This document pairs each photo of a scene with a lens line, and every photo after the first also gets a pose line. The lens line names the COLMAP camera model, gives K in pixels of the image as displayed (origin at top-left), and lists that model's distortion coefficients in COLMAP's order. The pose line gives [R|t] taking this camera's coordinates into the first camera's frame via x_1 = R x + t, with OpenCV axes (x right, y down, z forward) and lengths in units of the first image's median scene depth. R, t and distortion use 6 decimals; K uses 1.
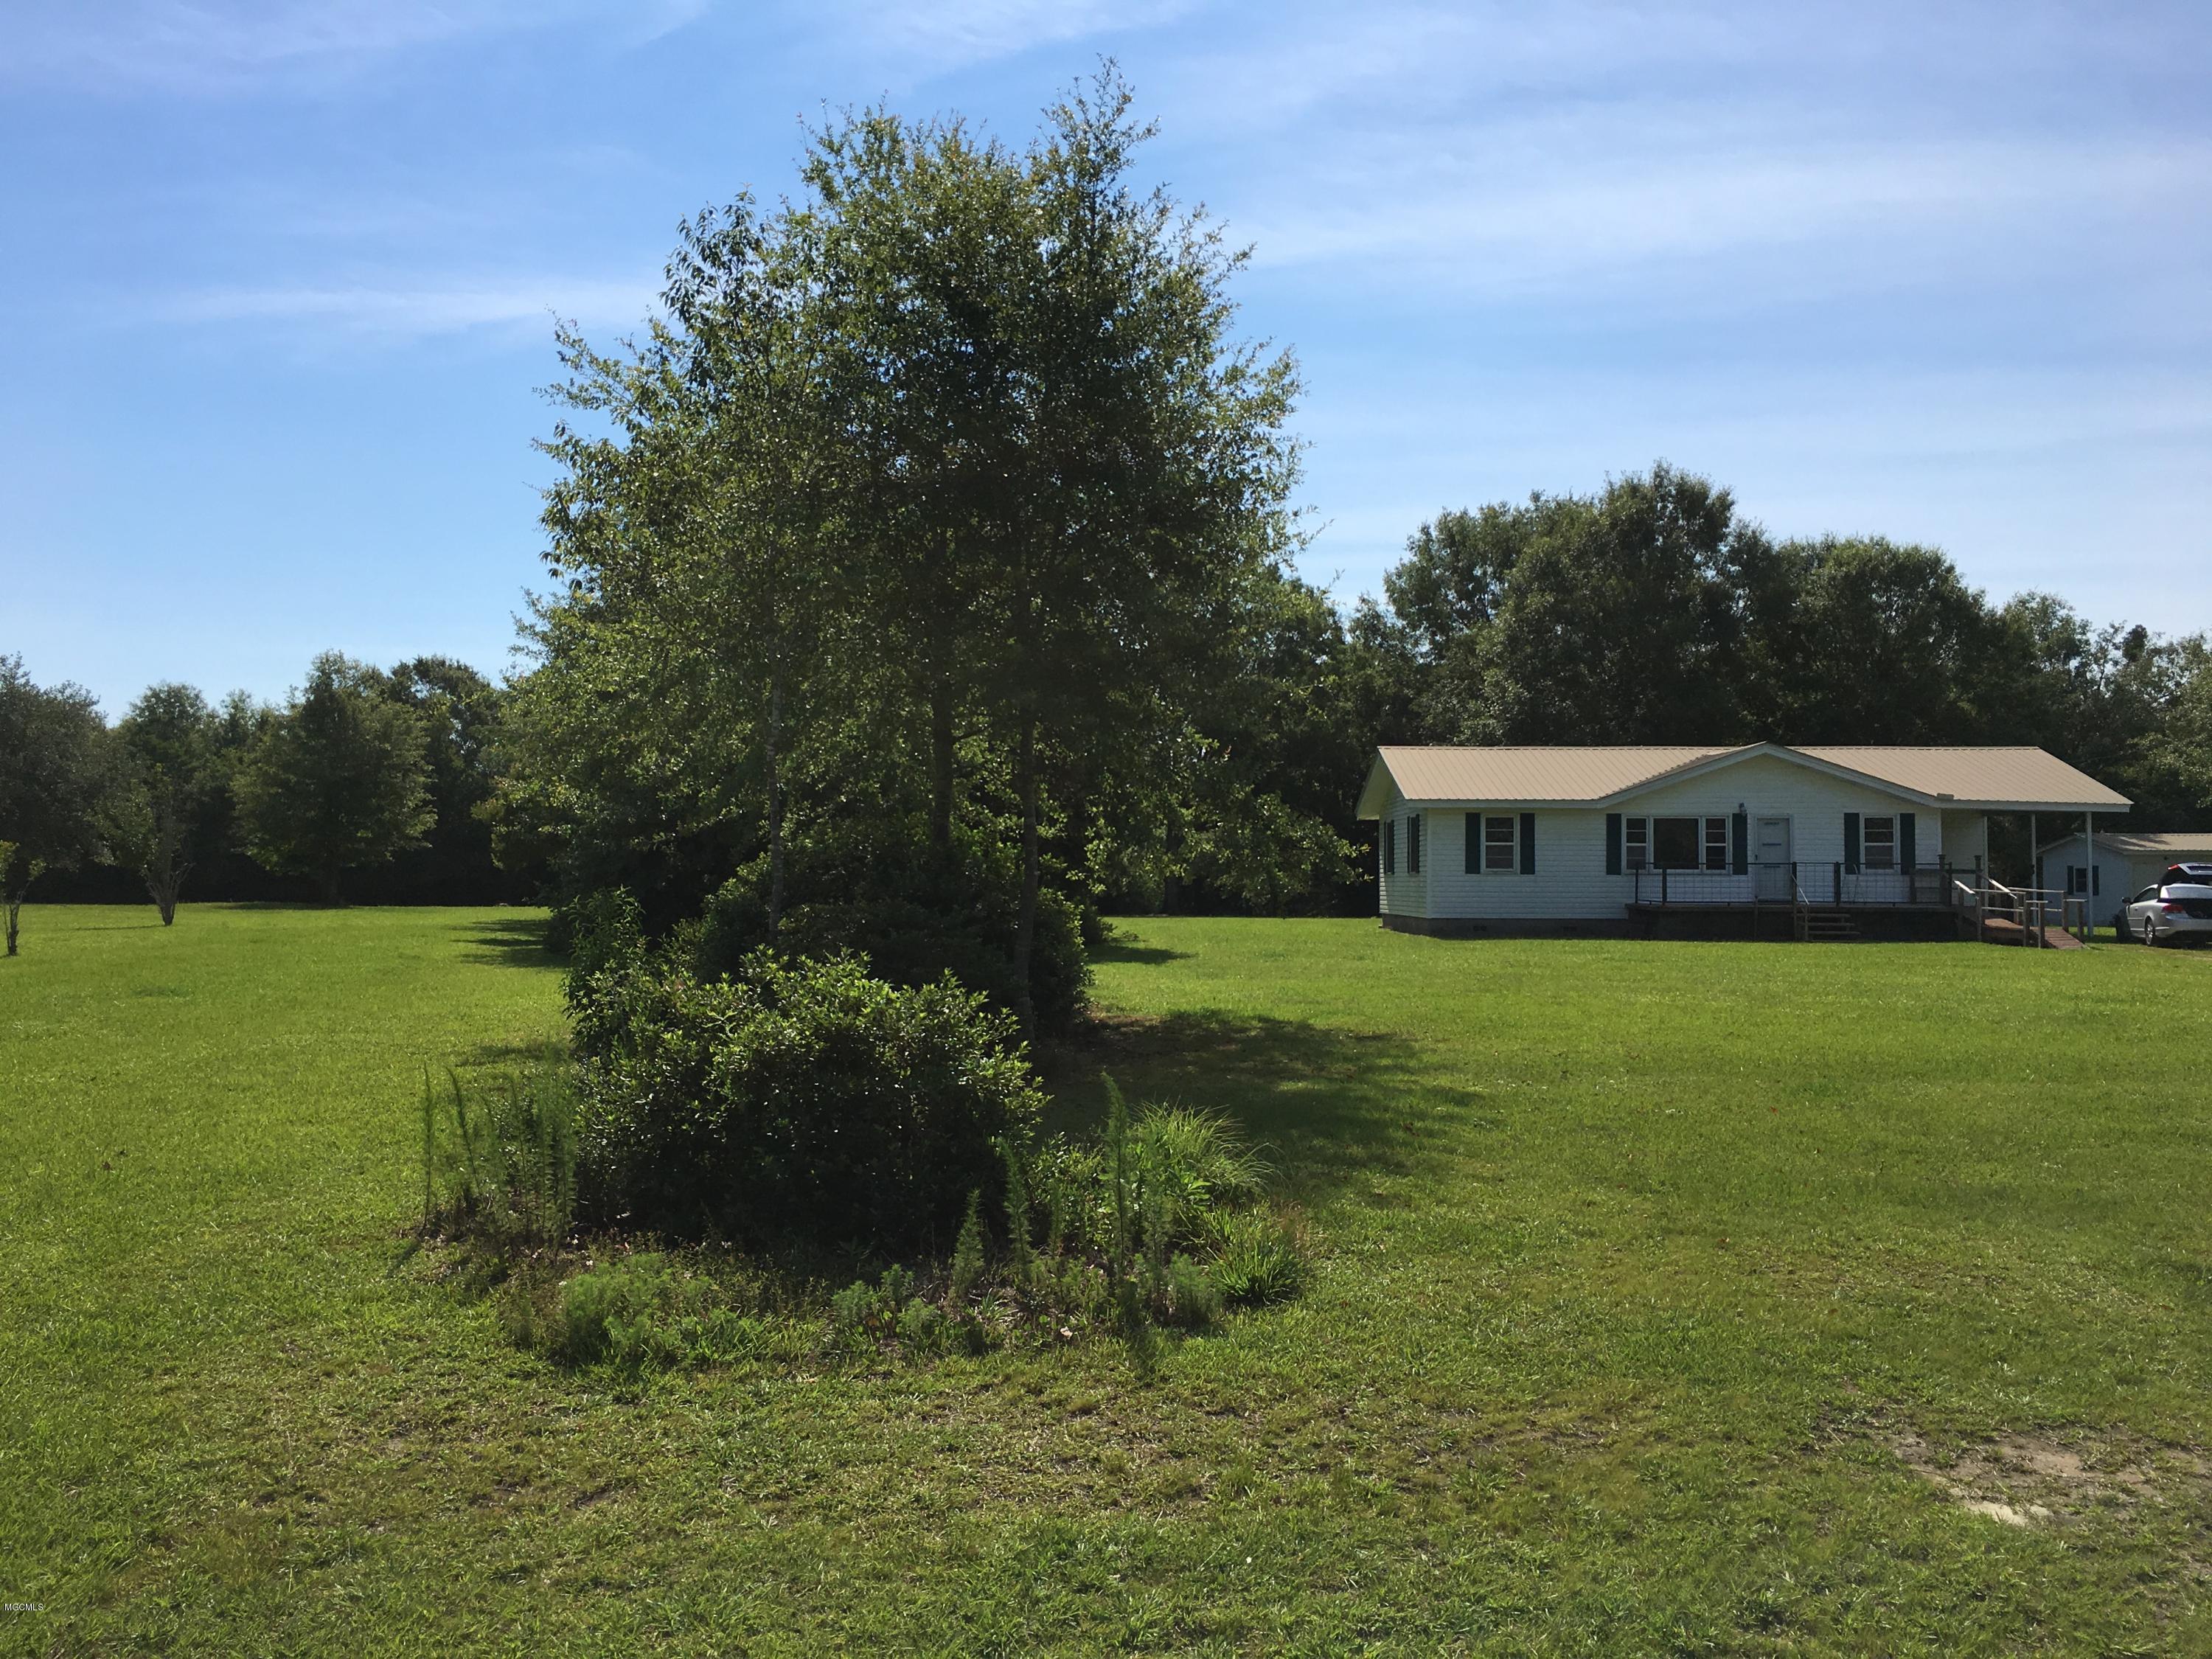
lens RADIAL K [[1898.5, 0, 1105.8], [0, 1898.5, 835.7], [0, 0, 1]] dist [0.089408, -0.114548]
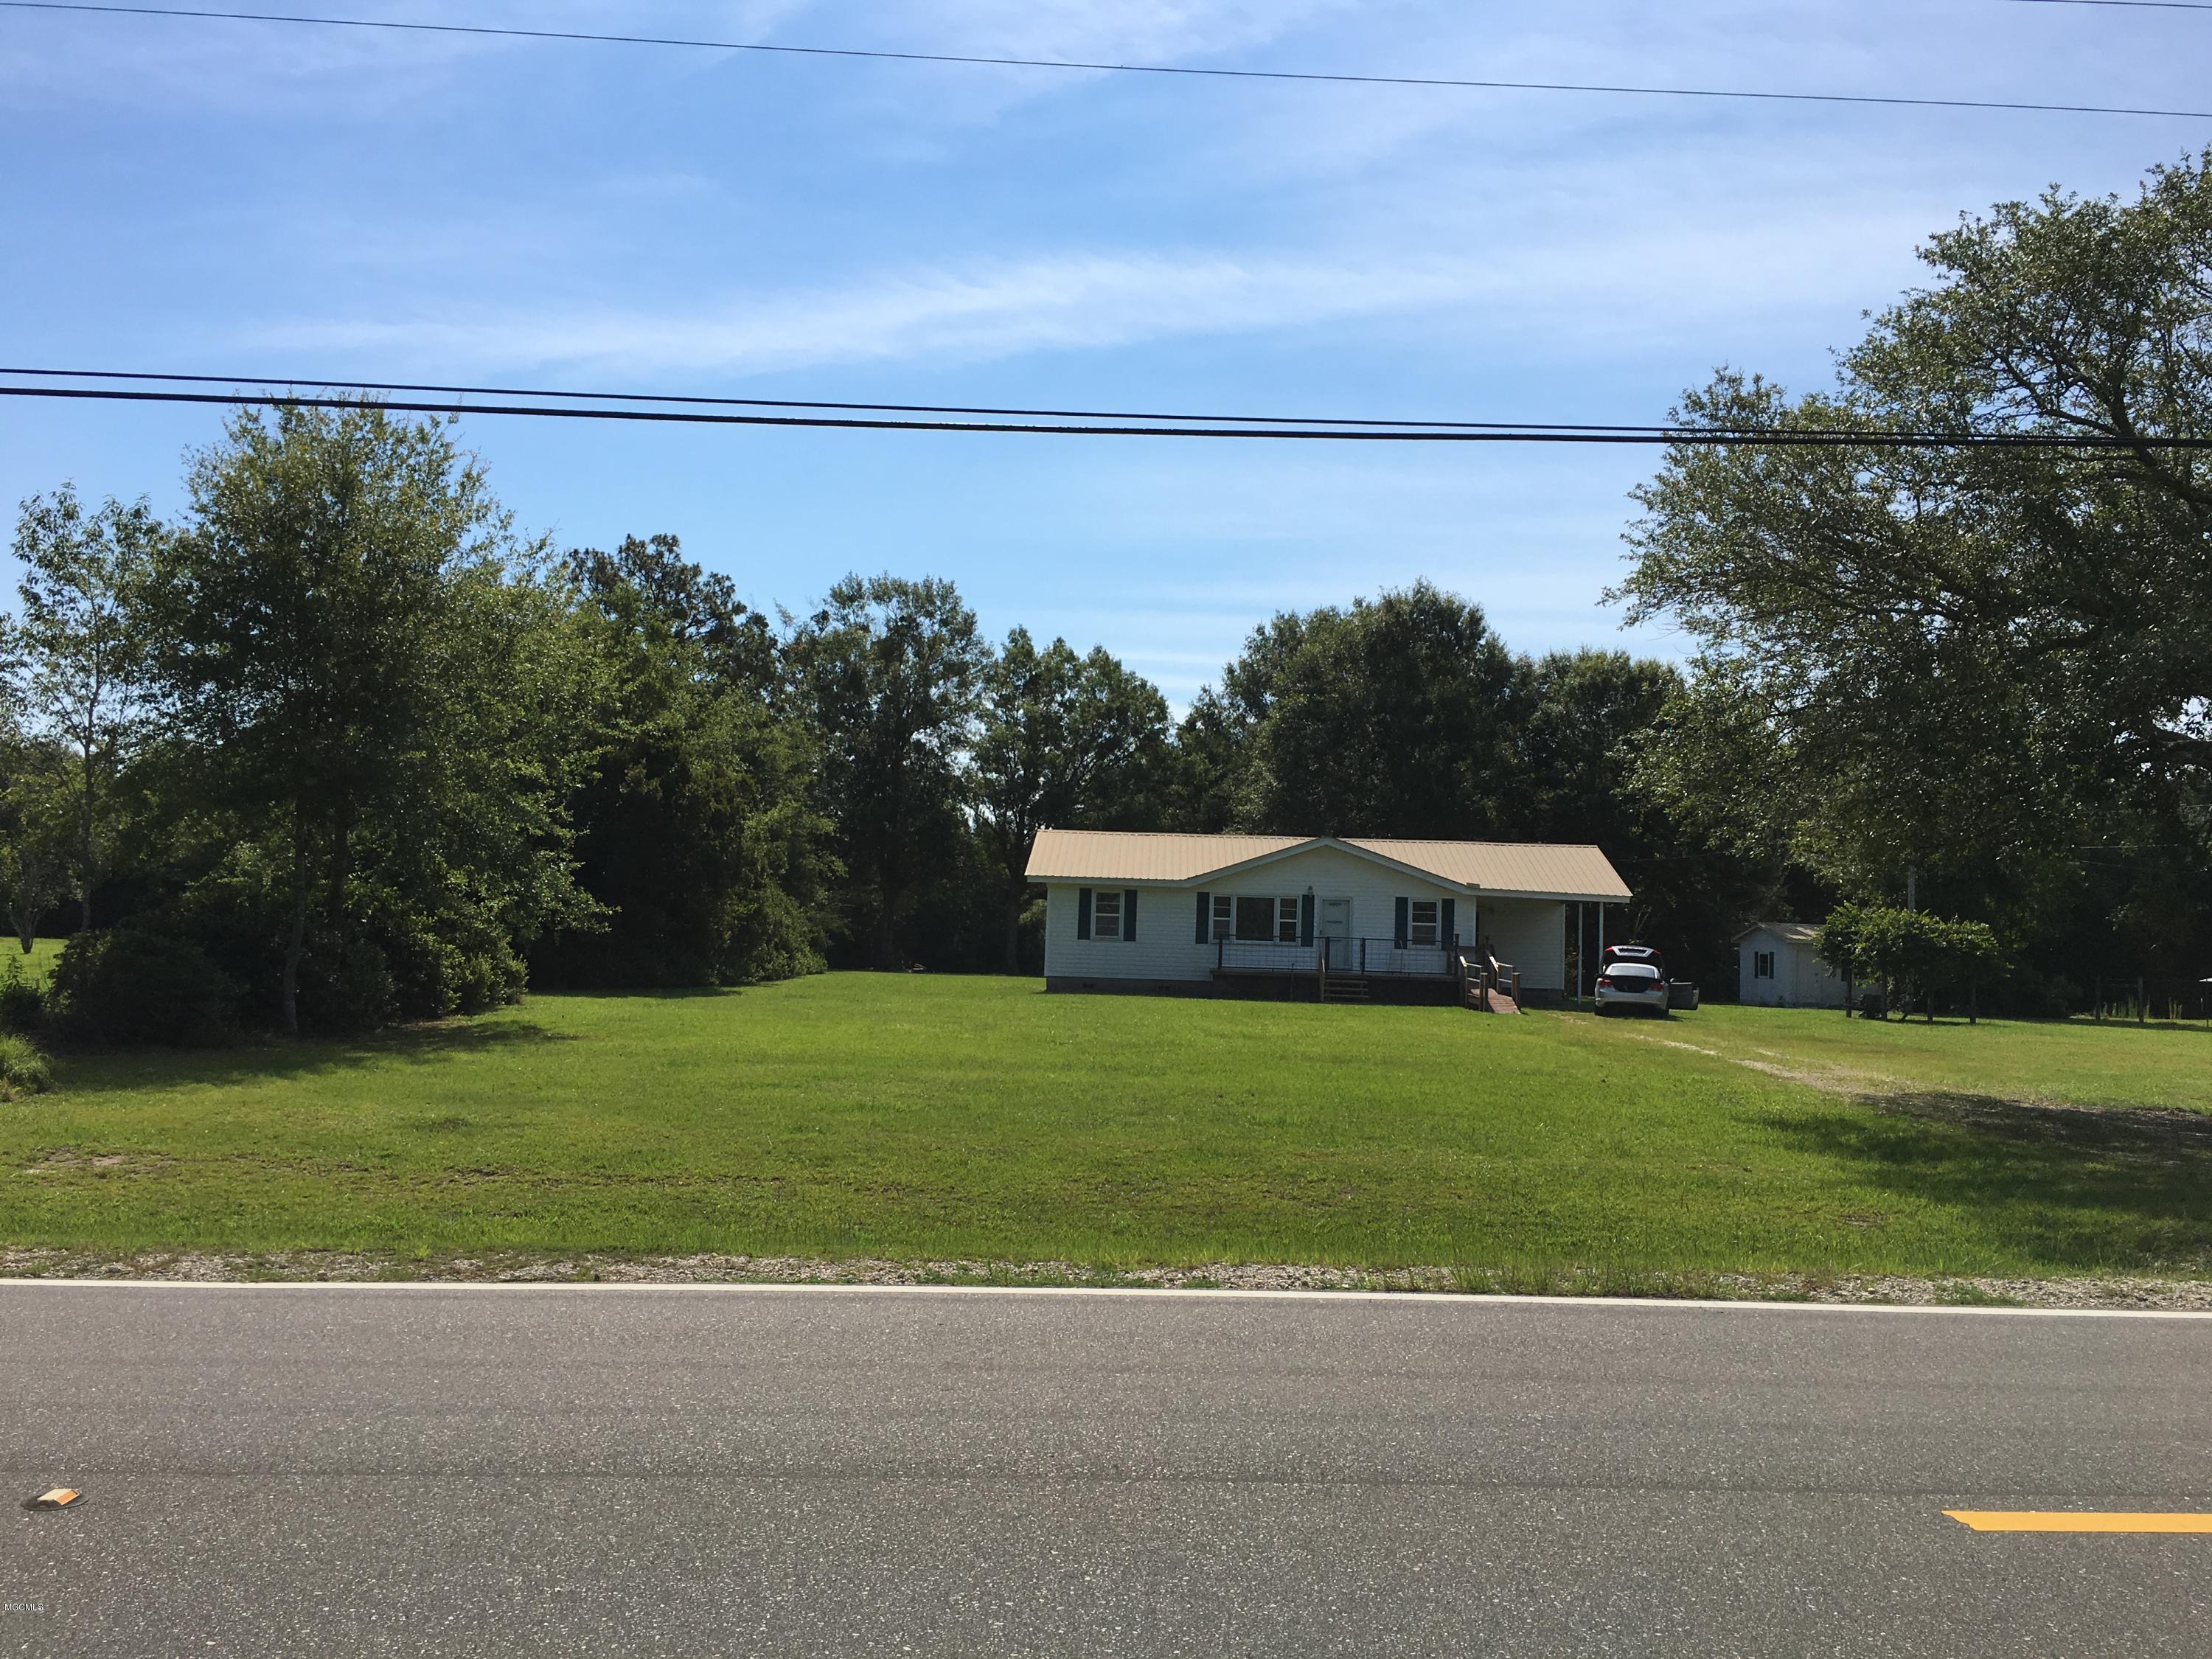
lens RADIAL K [[1898.5, 0, 1094.8], [0, 1898.5, 831.3], [0, 0, 1]] dist [0.089408, -0.114548]
pose [[0.998629, 0.026005, -0.045428, 0.251222], [-0.027664, 0.998959, -0.036277, -0.004577], [0.044437, 0.037484, 0.998309, -0.184731]]
